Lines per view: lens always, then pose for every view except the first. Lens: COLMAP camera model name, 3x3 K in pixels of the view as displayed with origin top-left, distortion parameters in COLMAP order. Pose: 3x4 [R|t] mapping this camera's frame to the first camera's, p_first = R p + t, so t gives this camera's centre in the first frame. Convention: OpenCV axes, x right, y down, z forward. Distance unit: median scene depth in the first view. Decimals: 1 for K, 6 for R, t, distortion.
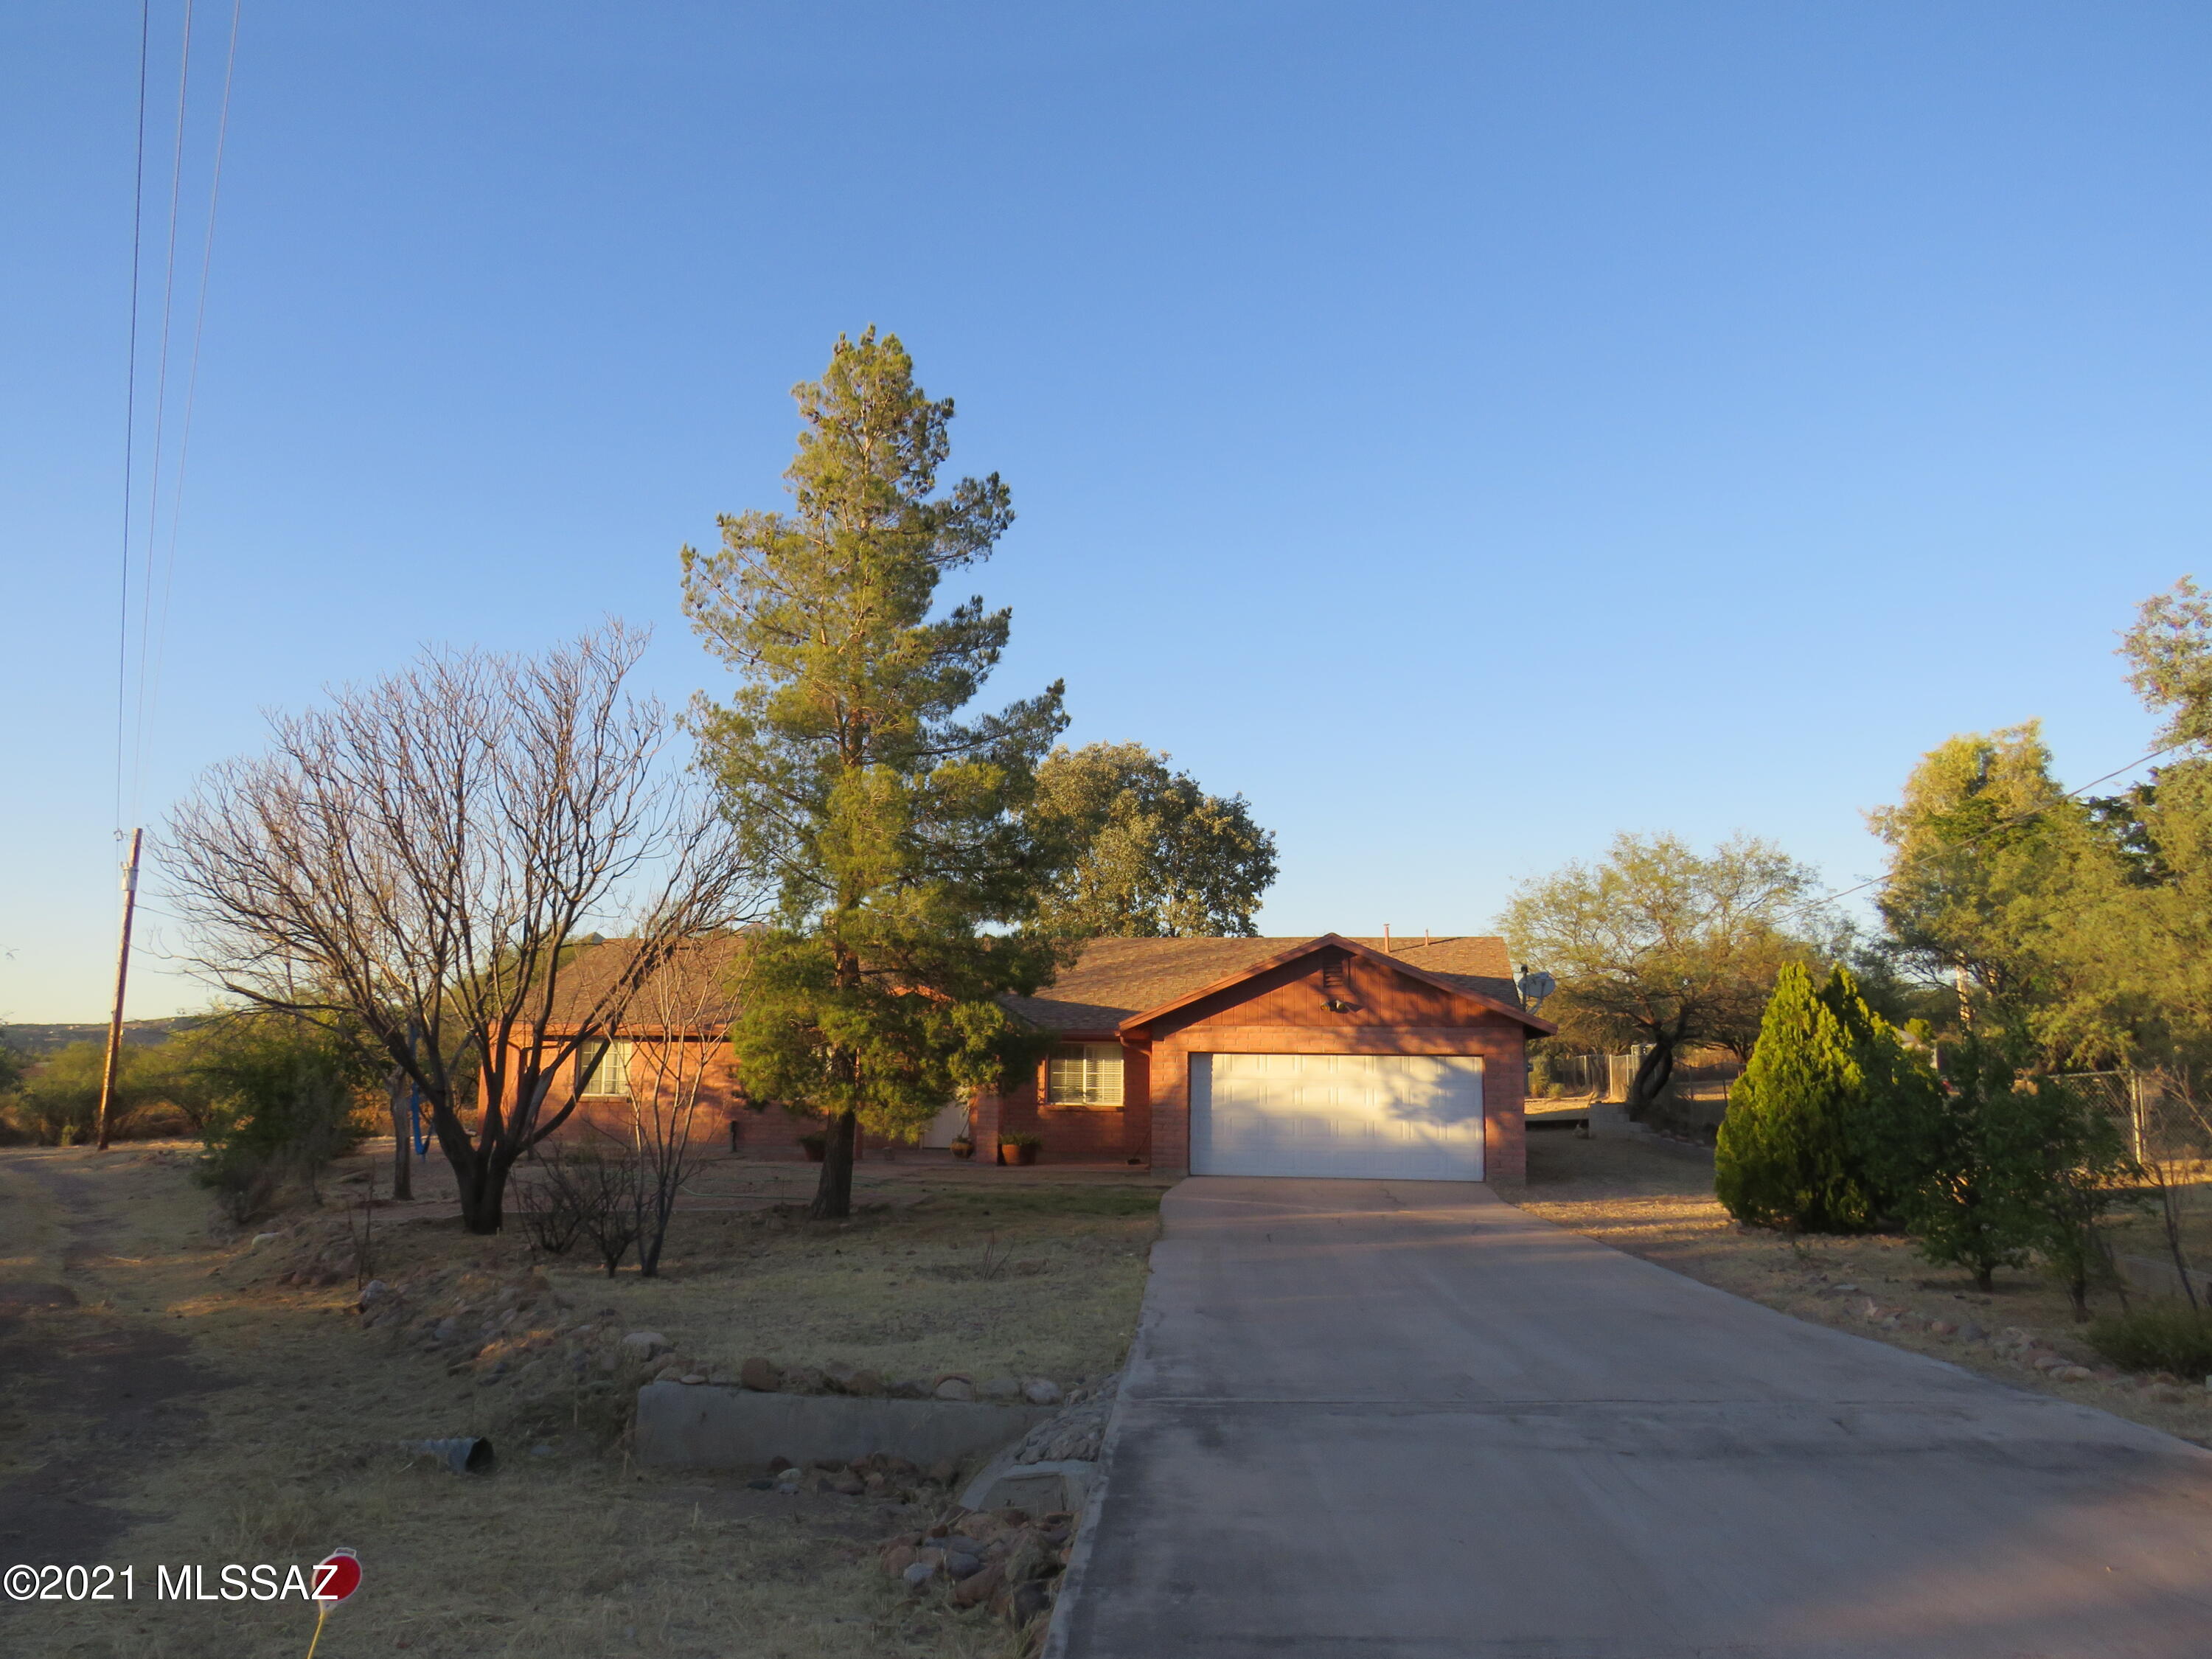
lens RADIAL K [[1558.4, 0, 1106.0], [0, 1558.4, 829.5], [0, 0, 1]] dist [0.046131, -0.002675]
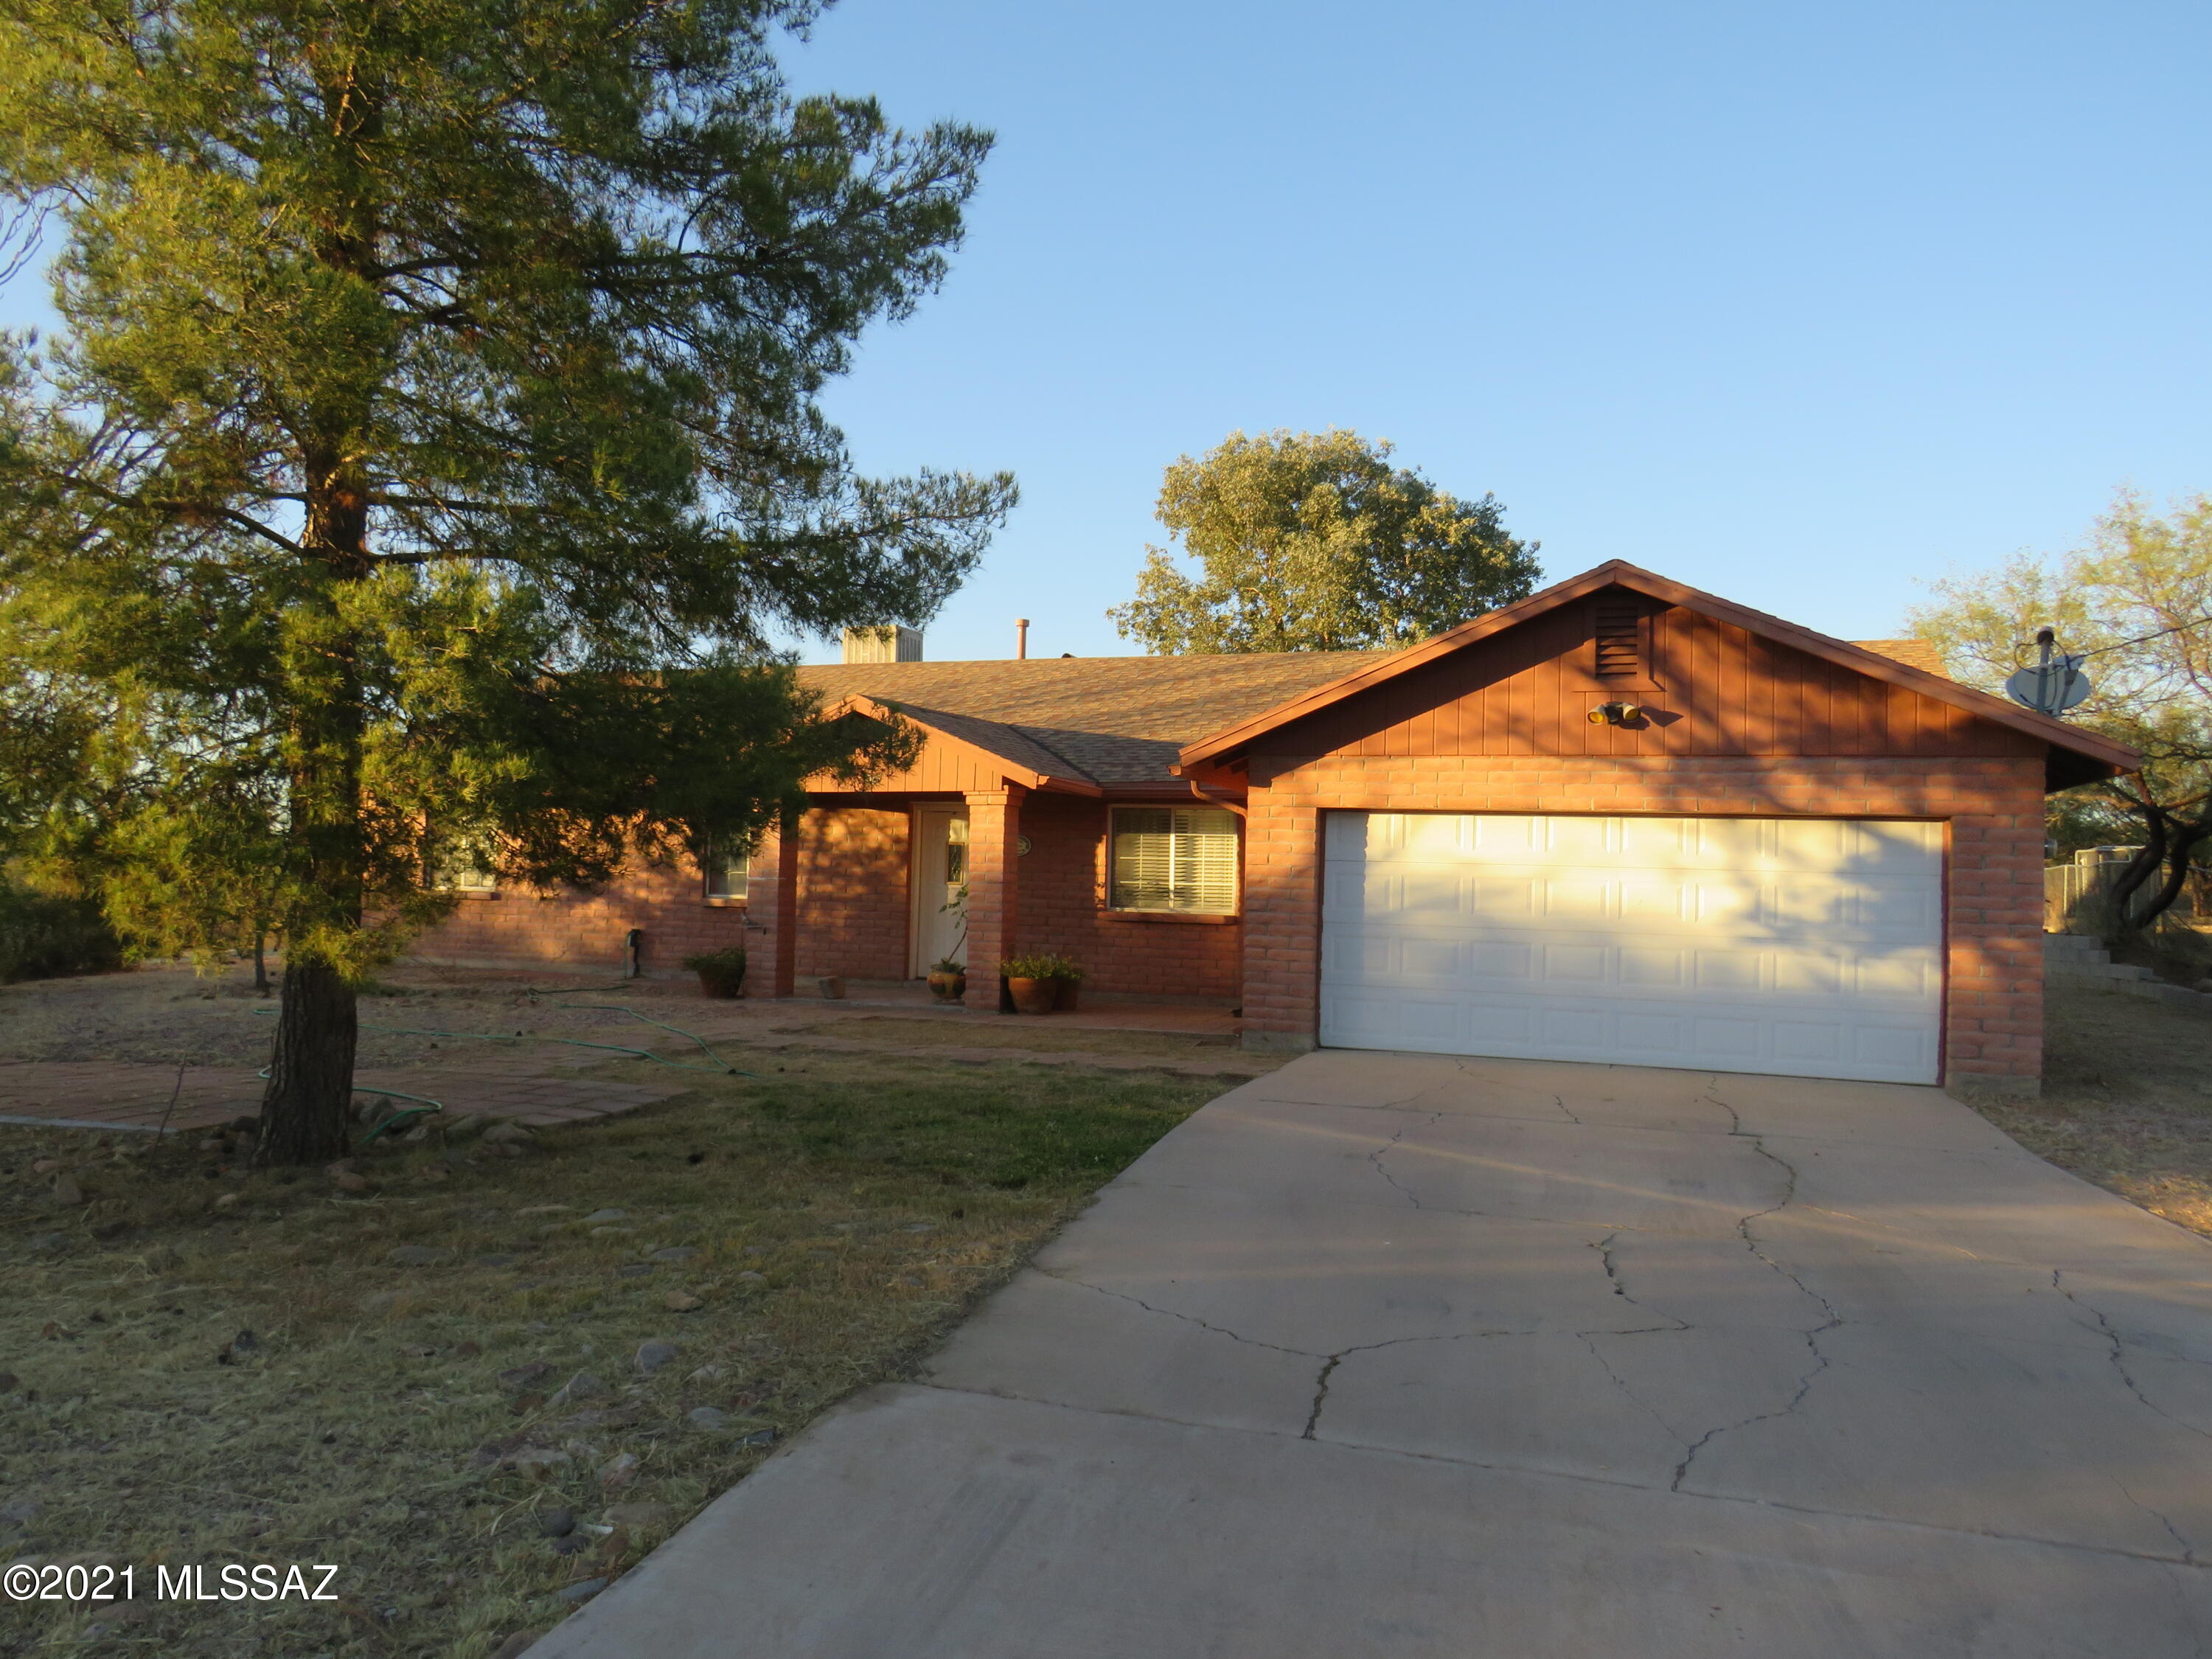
lens RADIAL K [[1558.4, 0, 1106.0], [0, 1558.4, 829.5], [0, 0, 1]] dist [0.046131, -0.002675]
pose [[0.985170, 0.005398, -0.171498, 0.071022], [0.014341, 0.993417, 0.113655, 0.090370], [0.170982, -0.114429, 0.978607, 0.488625]]
